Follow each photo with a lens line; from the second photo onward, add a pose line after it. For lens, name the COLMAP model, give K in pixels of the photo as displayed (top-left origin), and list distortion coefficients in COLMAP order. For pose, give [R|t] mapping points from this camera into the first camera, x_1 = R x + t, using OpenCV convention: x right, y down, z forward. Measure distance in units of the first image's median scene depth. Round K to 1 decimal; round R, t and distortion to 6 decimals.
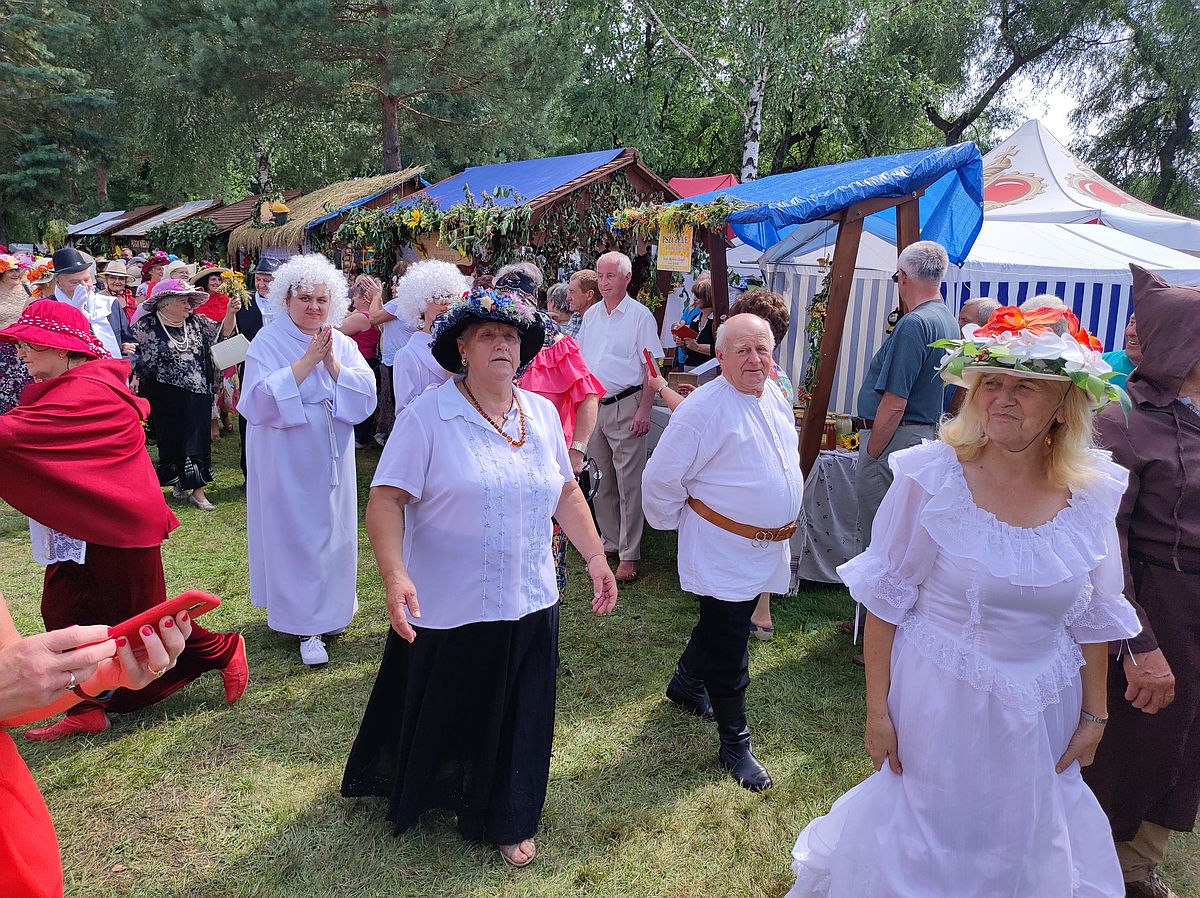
lens RADIAL K [[884.7, 0, 599.4], [0, 884.7, 455.6], [0, 0, 1]] dist [0.020929, -0.019597]
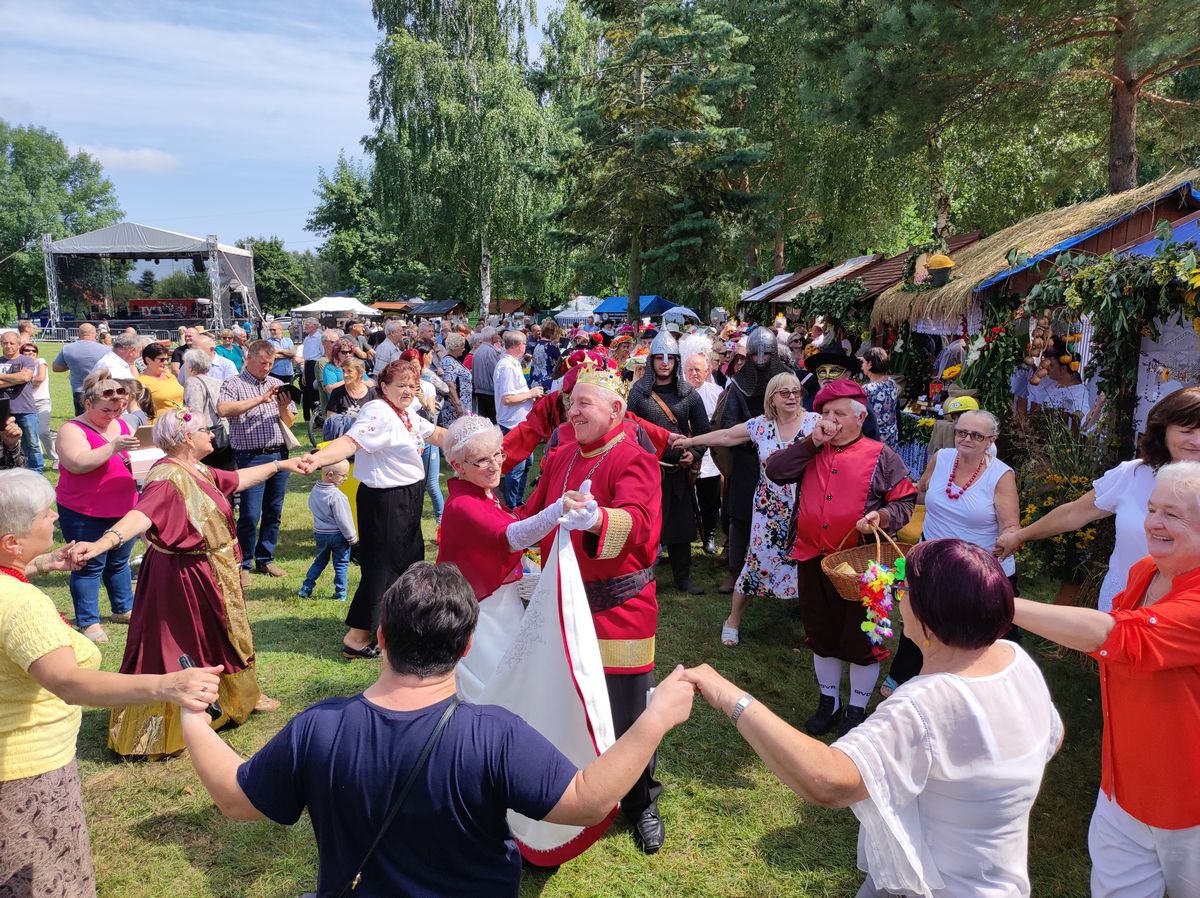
lens RADIAL K [[884.7, 0, 593.8], [0, 884.7, 460.4], [0, 0, 1]] dist [0.020929, -0.019597]
pose [[0.746386, 0.066380, -0.662195, -0.090158], [-0.095285, 0.995421, -0.007615, -0.089824], [0.658657, 0.068781, 0.749293, 0.301614]]
